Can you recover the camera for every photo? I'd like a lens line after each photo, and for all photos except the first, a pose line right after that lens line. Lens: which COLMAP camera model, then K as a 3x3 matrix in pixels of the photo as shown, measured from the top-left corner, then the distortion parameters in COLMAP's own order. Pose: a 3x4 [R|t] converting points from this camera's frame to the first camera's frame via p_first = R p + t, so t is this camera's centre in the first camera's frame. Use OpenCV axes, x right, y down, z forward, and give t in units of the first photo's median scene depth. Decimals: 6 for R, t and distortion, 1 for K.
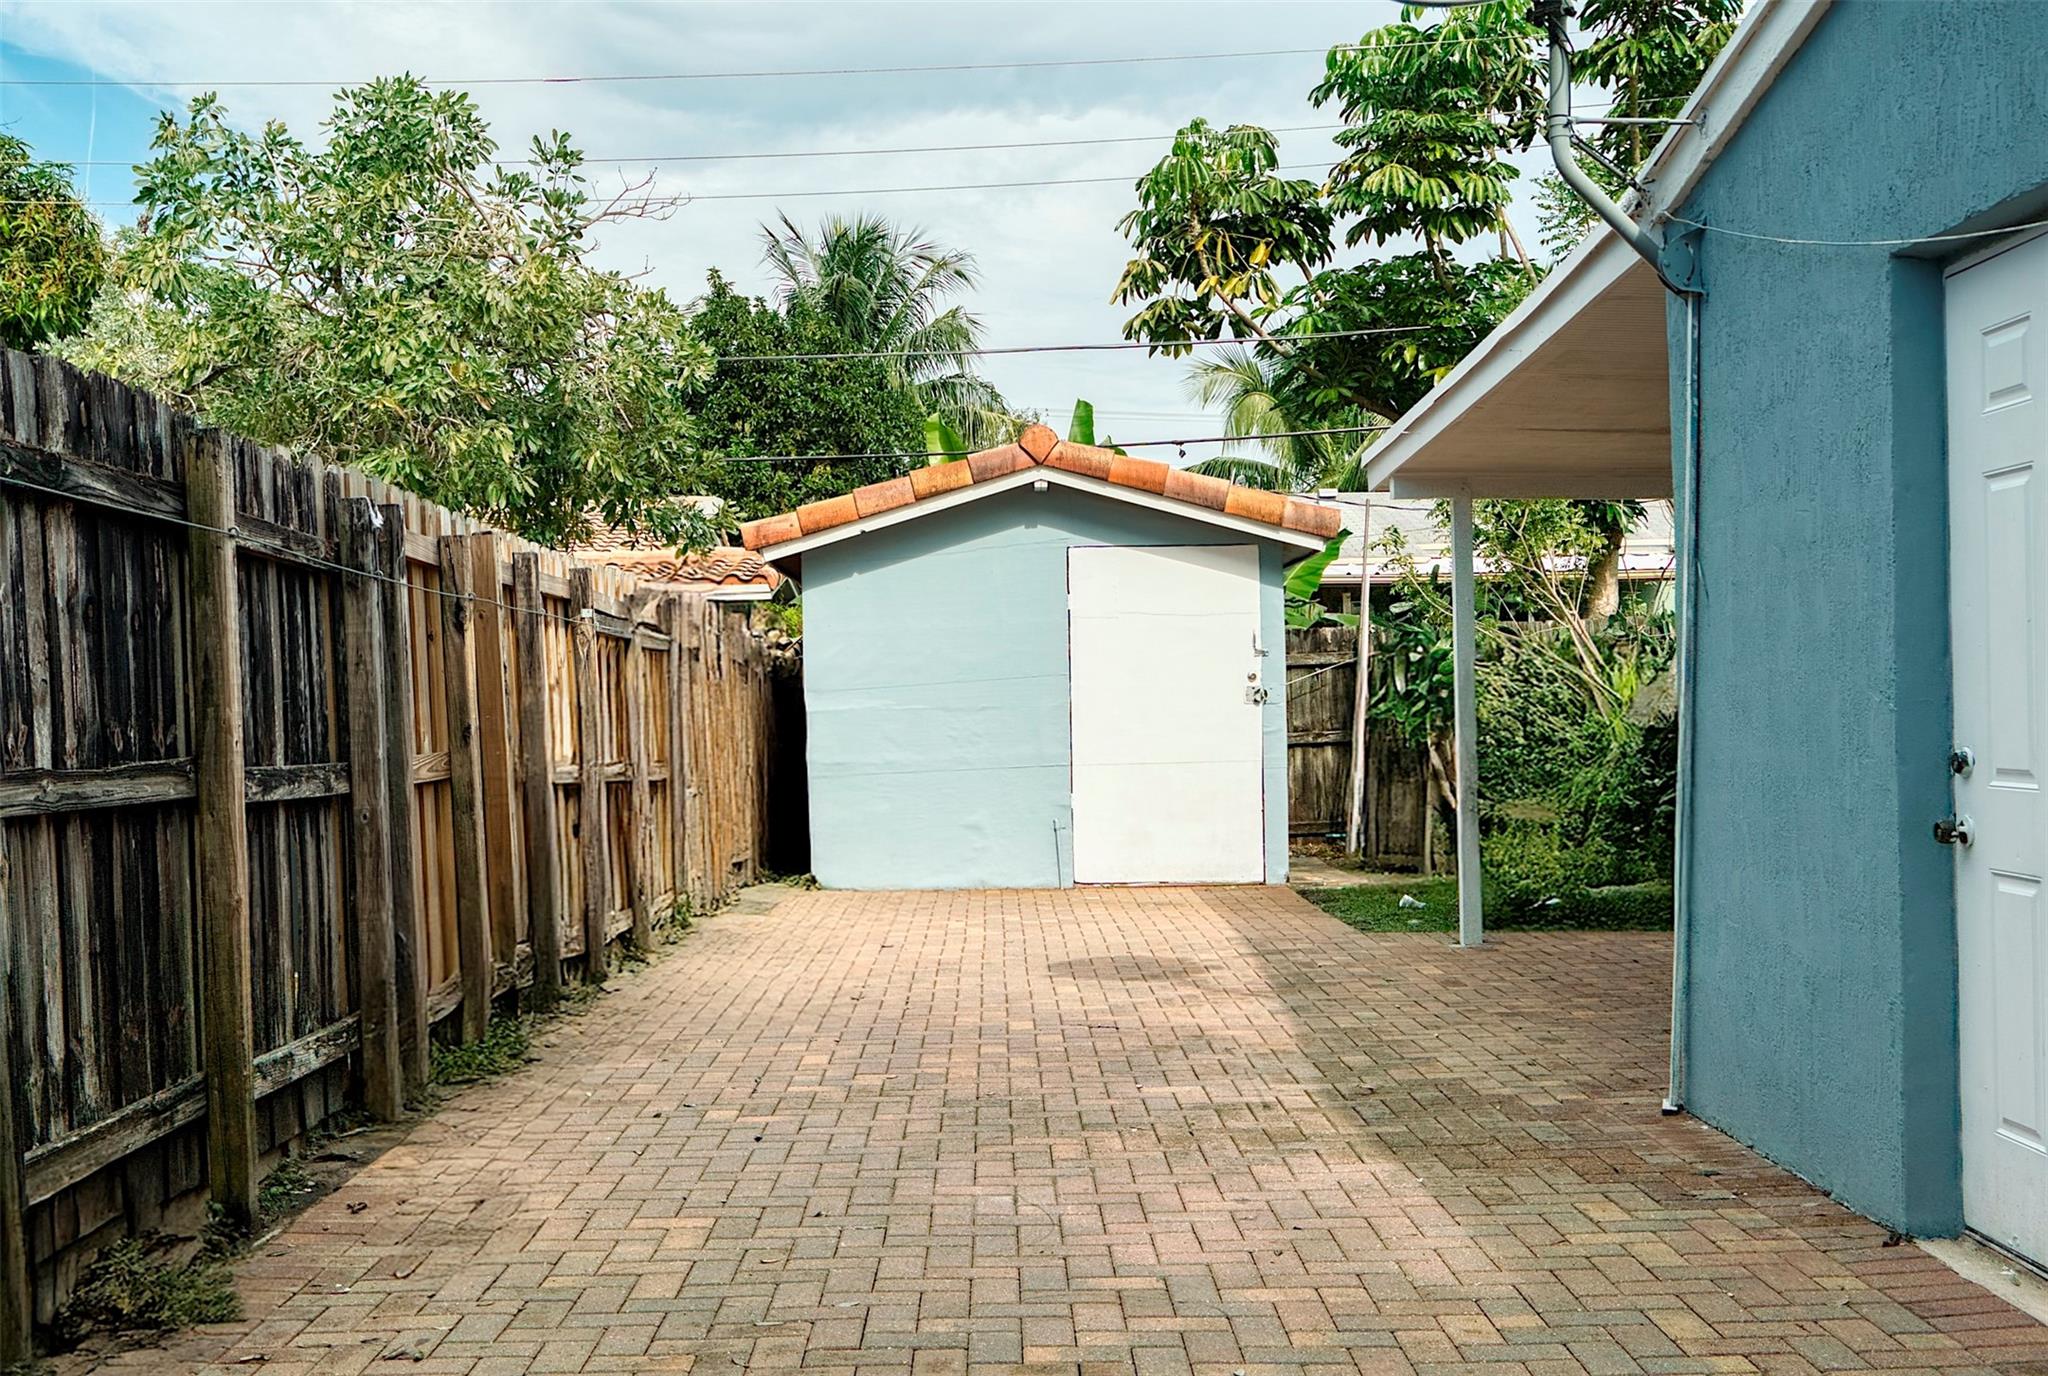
lens RADIAL K [[2216.3, 0, 1025.4], [0, 2216.3, 691.4], [0, 0, 1]] dist [-0.097696, 0.000000]
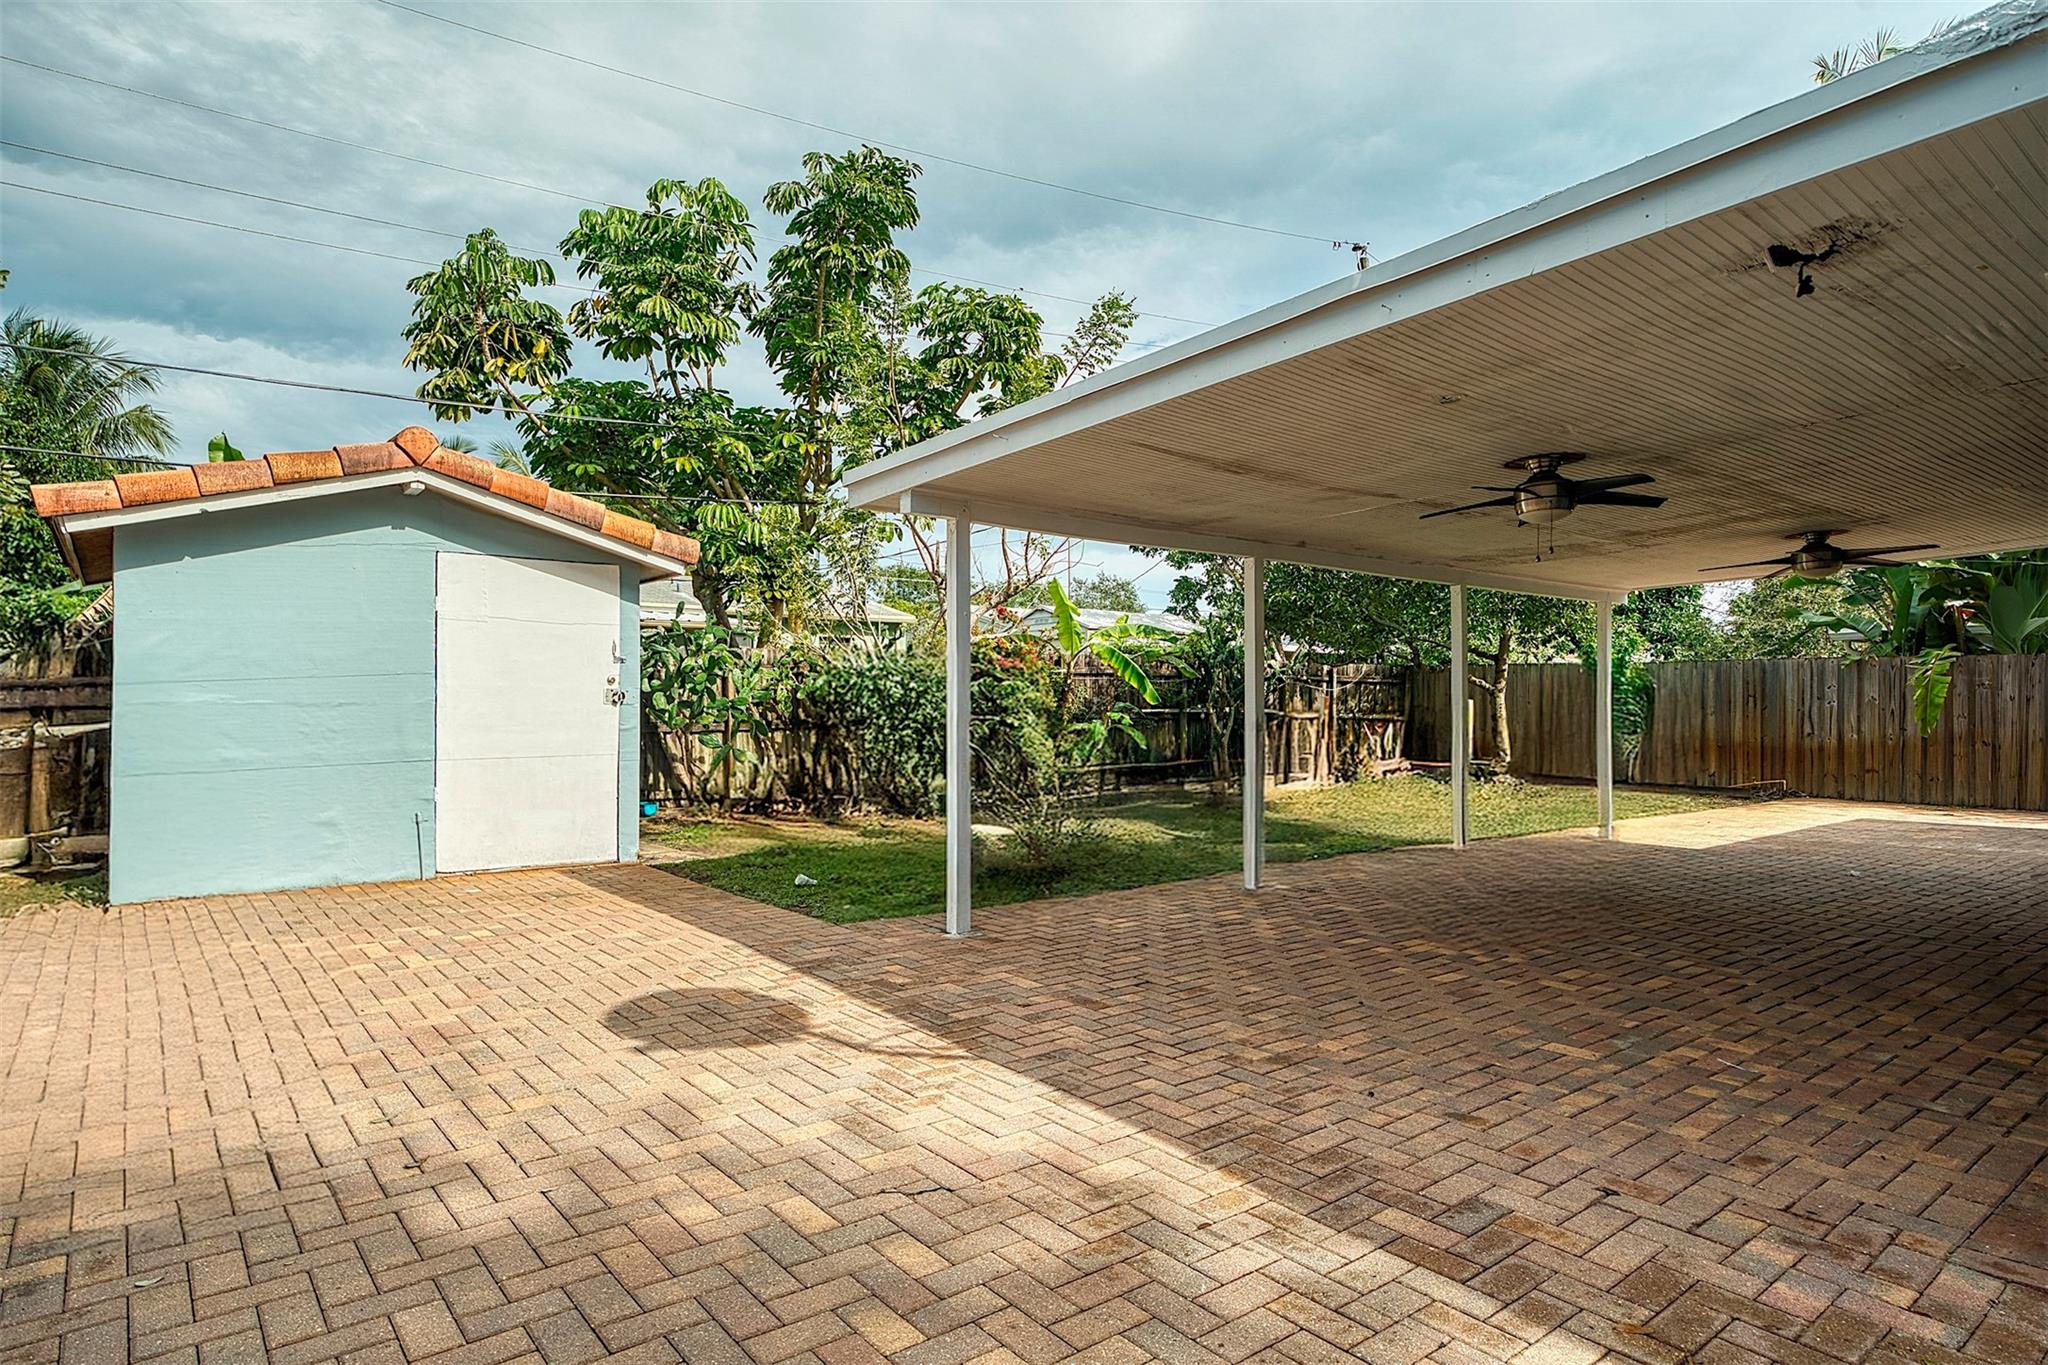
lens RADIAL K [[1158.2, 0, 1019.2], [0, 1158.2, 686.0], [0, 0, 1]] dist [0.000070, 0.002434]
pose [[0.798731, 0.027732, 0.601049, -0.088849], [-0.019908, 0.999608, -0.019665, 0.003642], [-0.601359, 0.003742, 0.798970, 0.398624]]
